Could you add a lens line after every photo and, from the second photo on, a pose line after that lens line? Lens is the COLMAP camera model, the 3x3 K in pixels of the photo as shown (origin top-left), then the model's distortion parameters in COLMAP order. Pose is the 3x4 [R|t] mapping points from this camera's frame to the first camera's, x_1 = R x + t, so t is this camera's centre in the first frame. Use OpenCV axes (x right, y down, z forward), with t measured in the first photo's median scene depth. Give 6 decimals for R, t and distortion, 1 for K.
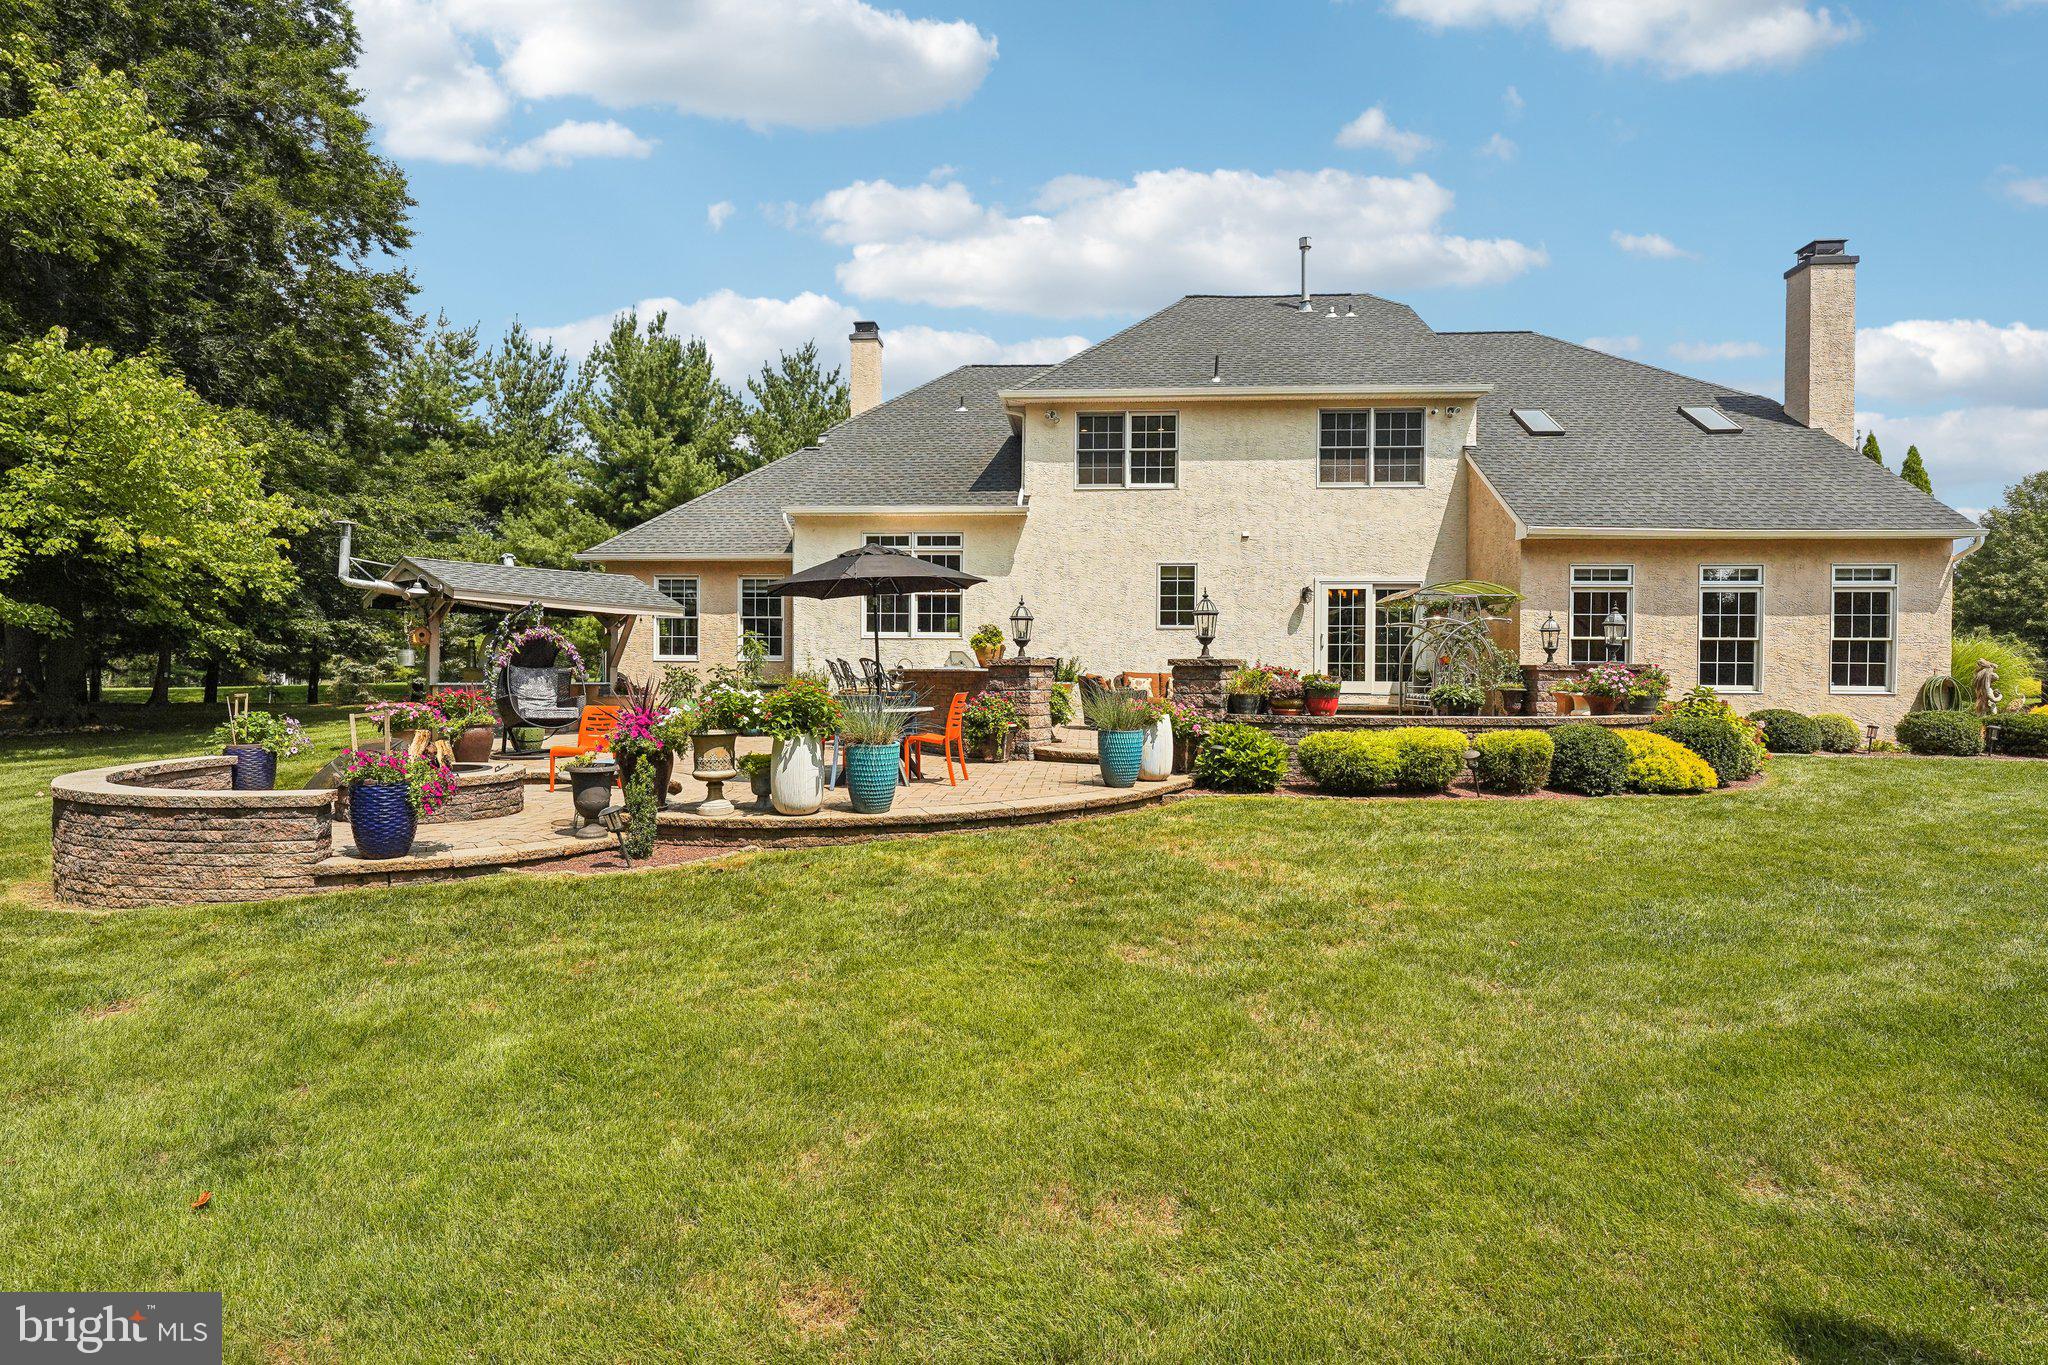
lens RADIAL K [[981.6, 0, 1008.5], [0, 981.6, 677.2], [0, 0, 1]] dist [0.000876, -0.000593]
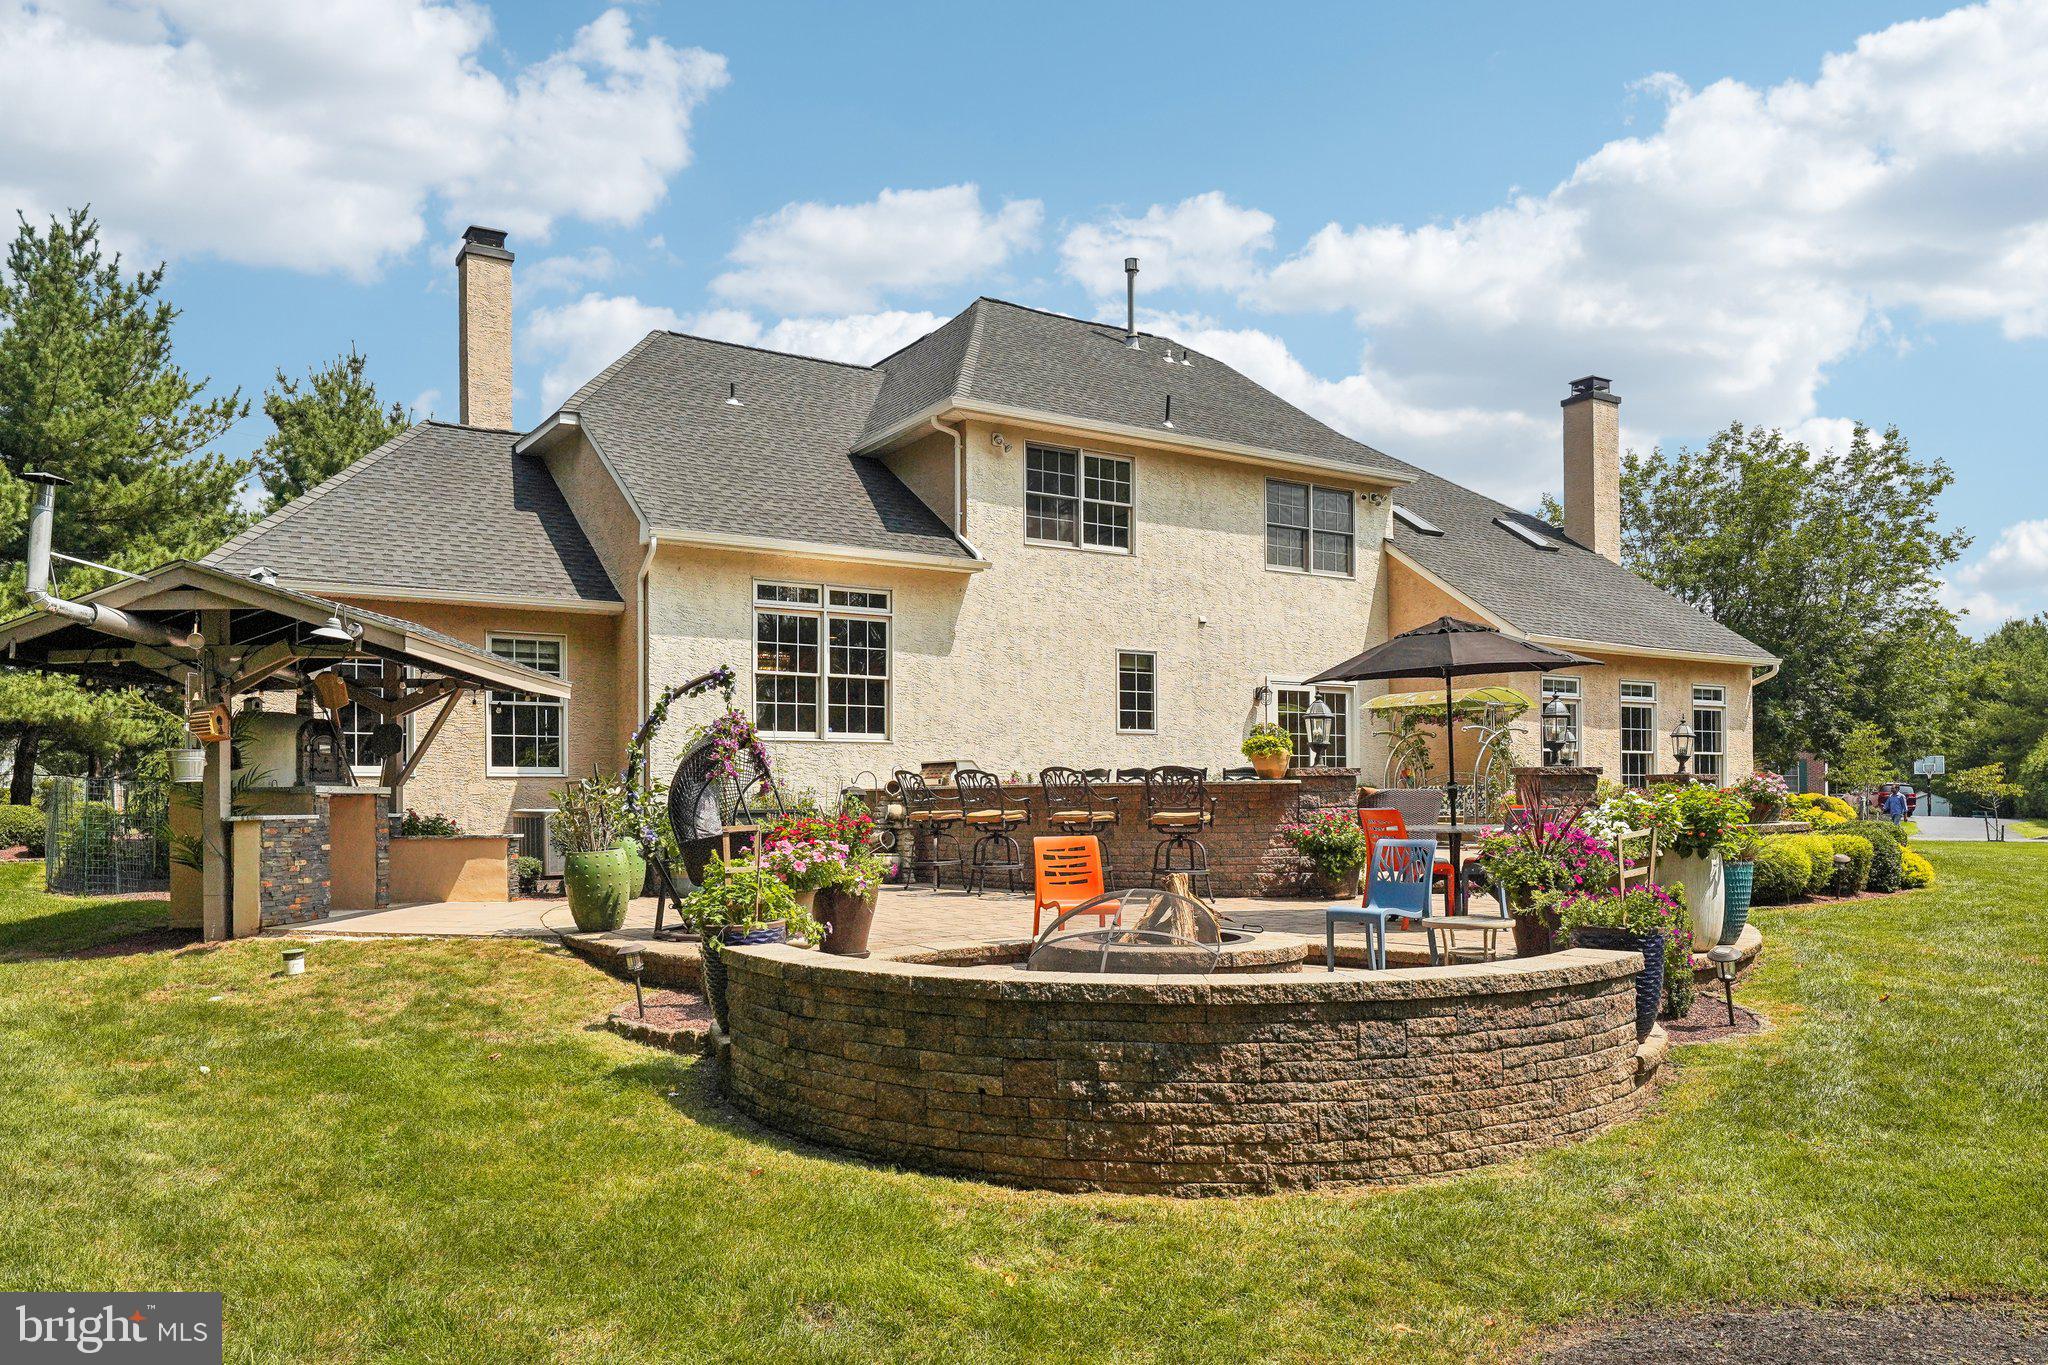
lens RADIAL K [[1388.1, 0, 967.2], [0, 1388.1, 790.7], [0, 0, 1]] dist [-0.003472, 0.001245]
pose [[0.818596, -0.007058, 0.574327, -0.576264], [0.013338, 0.999888, -0.006722, 0.002139], [-0.574215, 0.013163, 0.818599, 0.166621]]
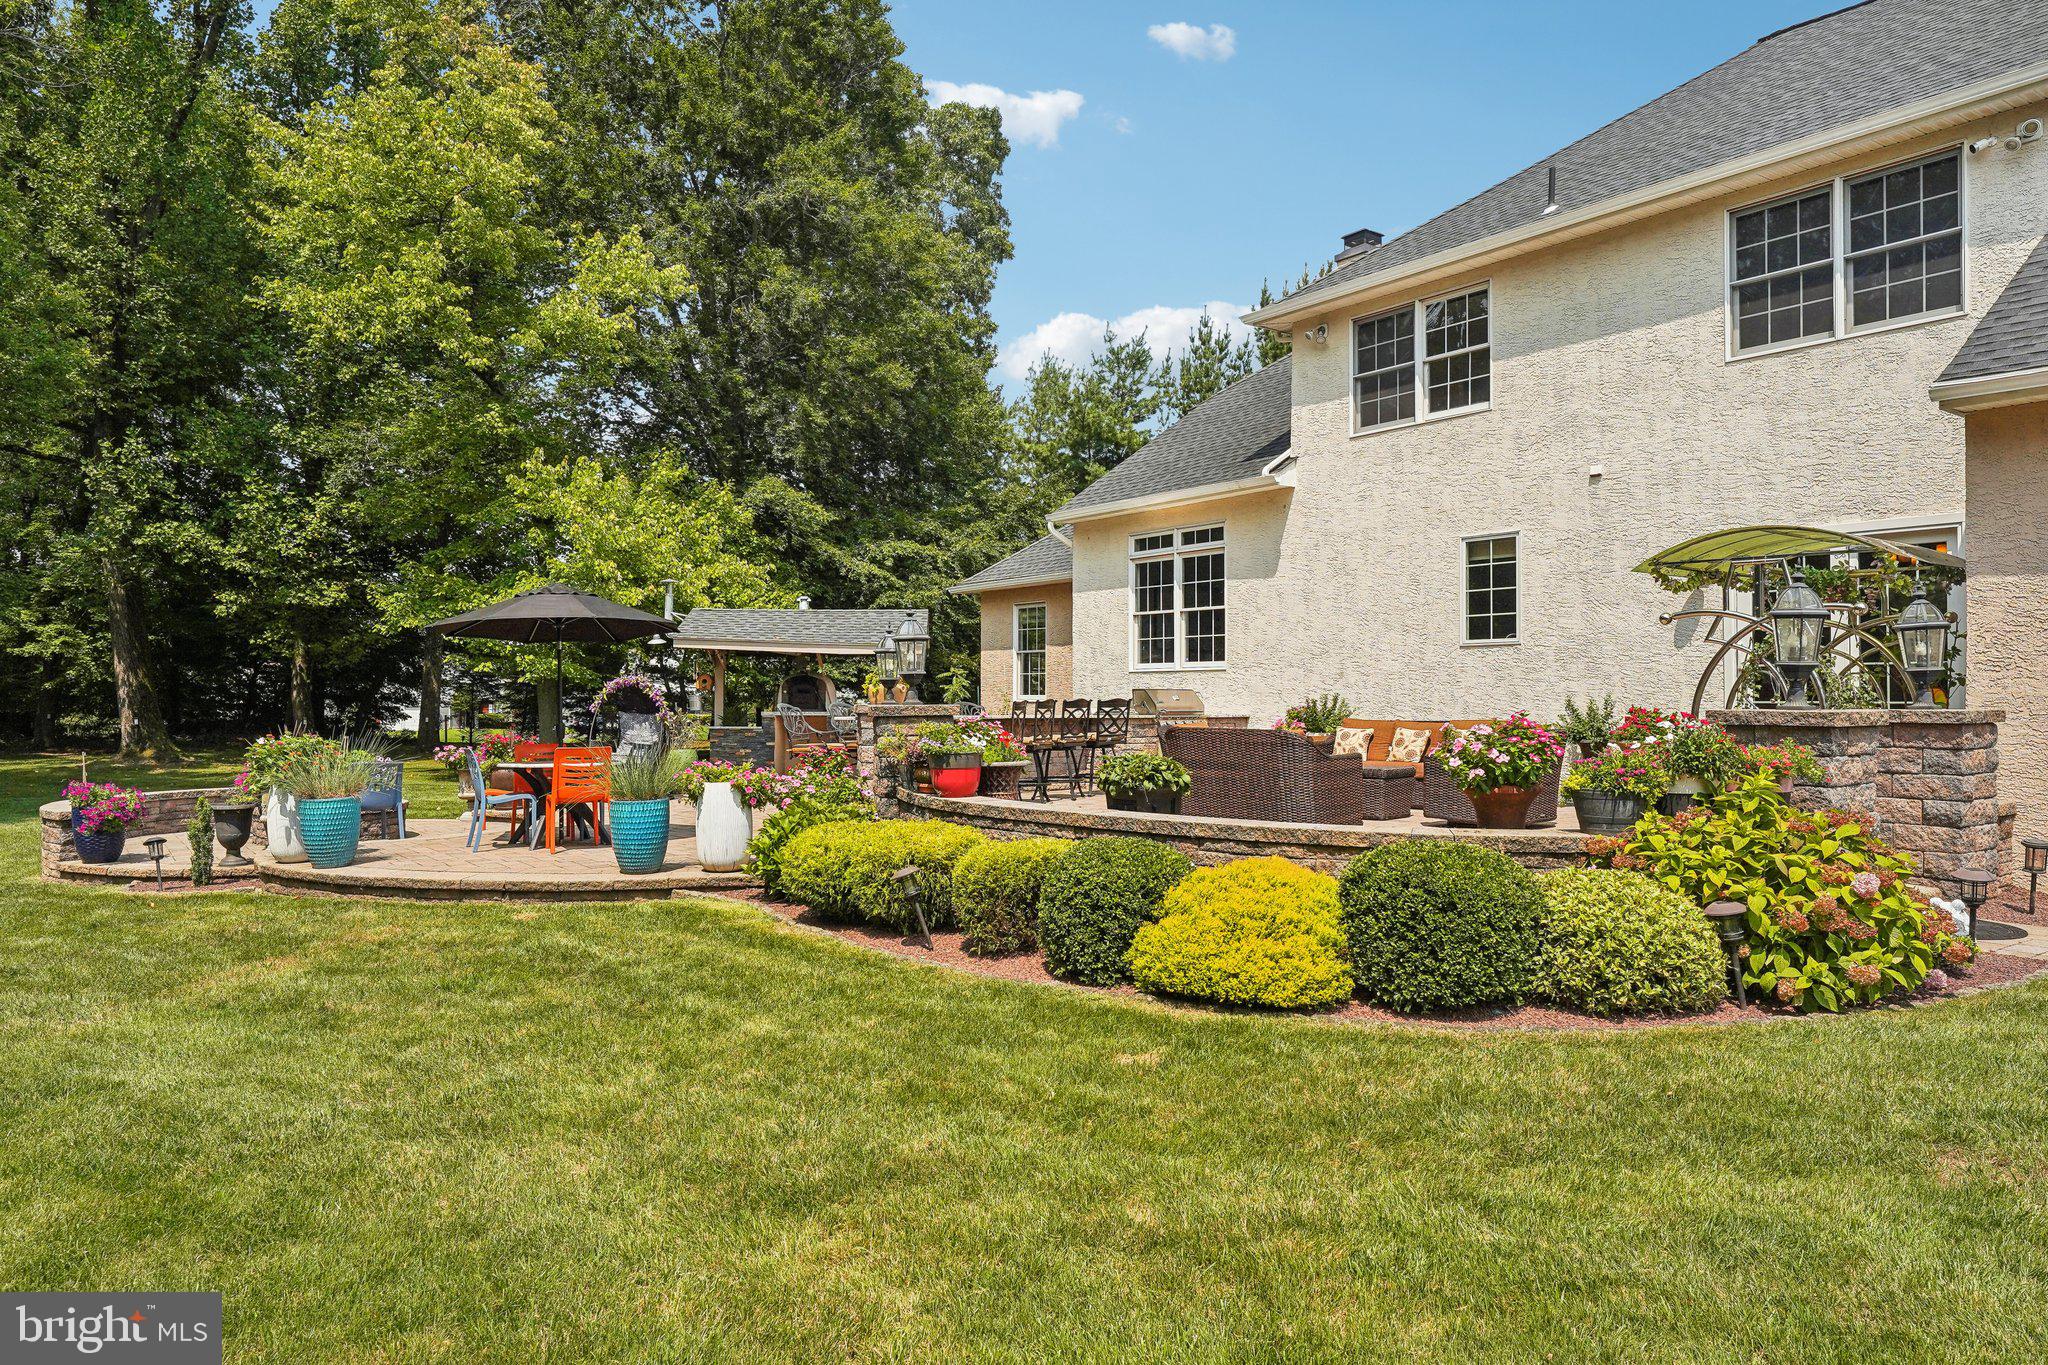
lens RADIAL K [[1272.2, 0, 1016.1], [0, 1272.2, 675.0], [0, 0, 1]] dist [-0.012524, -0.002511]
pose [[0.658051, -0.019641, -0.752717, 0.556258], [-0.002352, 0.999601, -0.028138, -0.009176], [0.752970, 0.020287, 0.657742, 0.280876]]
